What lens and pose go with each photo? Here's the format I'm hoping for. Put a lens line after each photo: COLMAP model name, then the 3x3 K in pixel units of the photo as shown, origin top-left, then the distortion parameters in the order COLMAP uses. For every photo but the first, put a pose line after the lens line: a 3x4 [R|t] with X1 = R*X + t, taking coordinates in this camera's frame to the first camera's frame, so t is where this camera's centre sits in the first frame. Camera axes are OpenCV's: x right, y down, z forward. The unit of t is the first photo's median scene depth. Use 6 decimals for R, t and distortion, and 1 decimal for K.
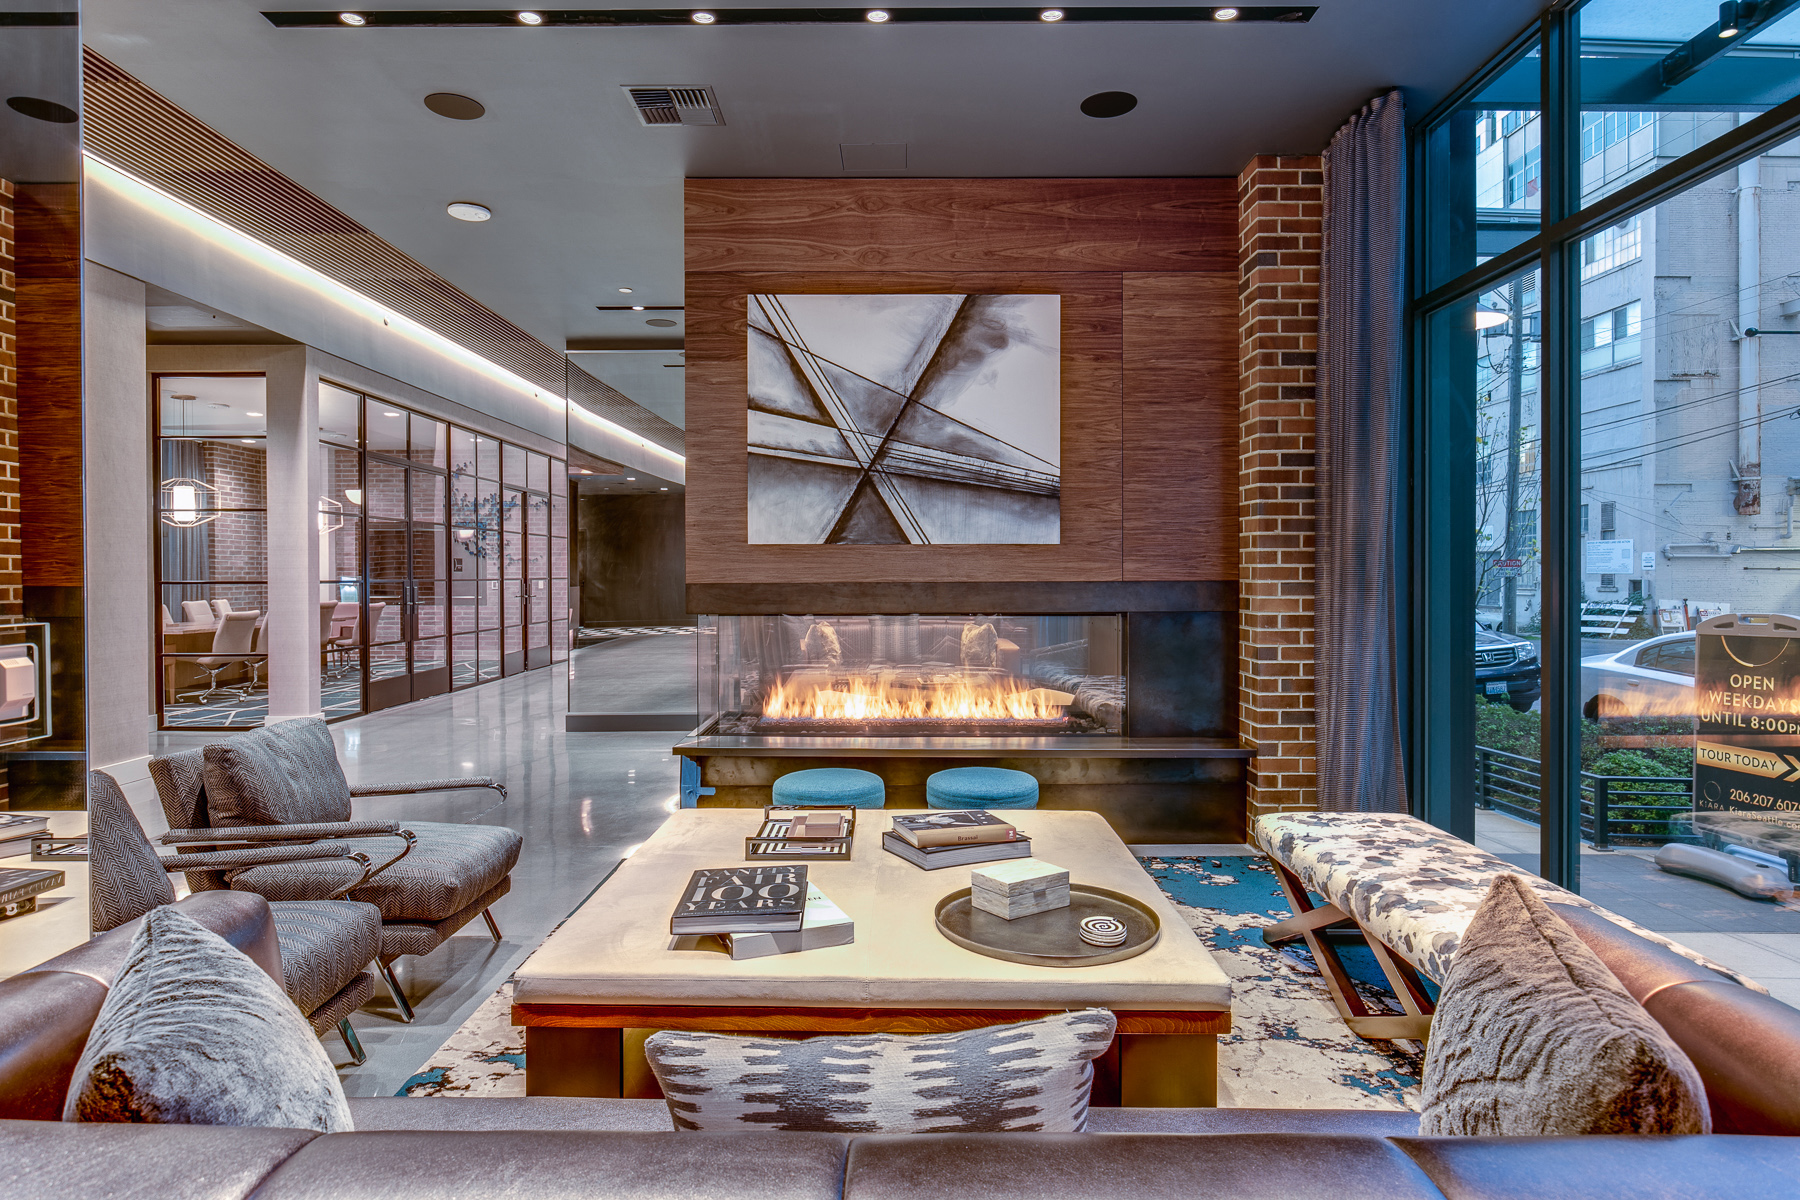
lens RADIAL K [[1006.9, 0, 898.9], [0, 1006.9, 598.2], [0, 0, 1]] dist [-0.024100, -0.001615]
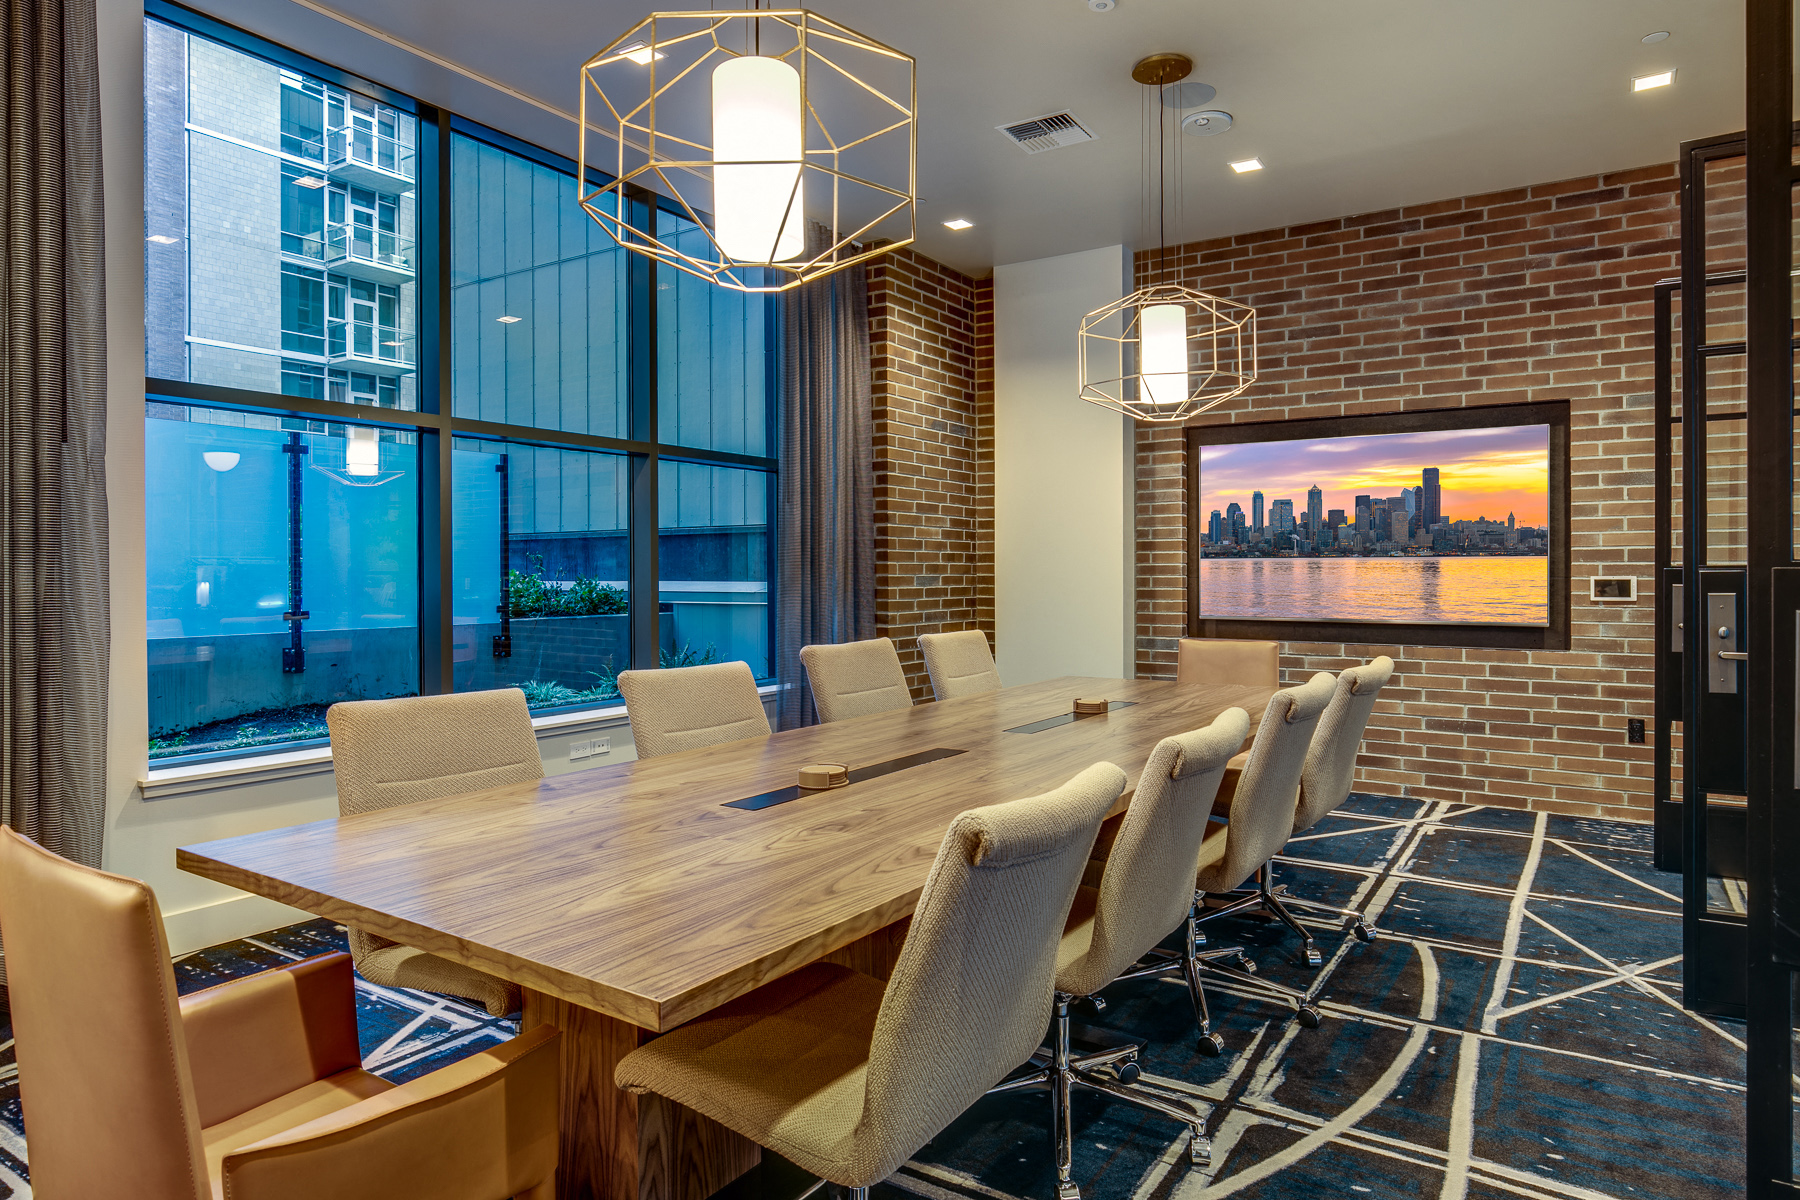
lens RADIAL K [[1092.0, 0, 900.0], [0, 1092.0, 590.8], [0, 0, 1]] dist [-0.000105, -0.000001]
pose [[0.836510, 0.007948, -0.547893, -0.431975], [-0.009951, 0.999950, -0.000687, -0.011183], [0.547861, 0.006027, 0.836548, 0.621560]]
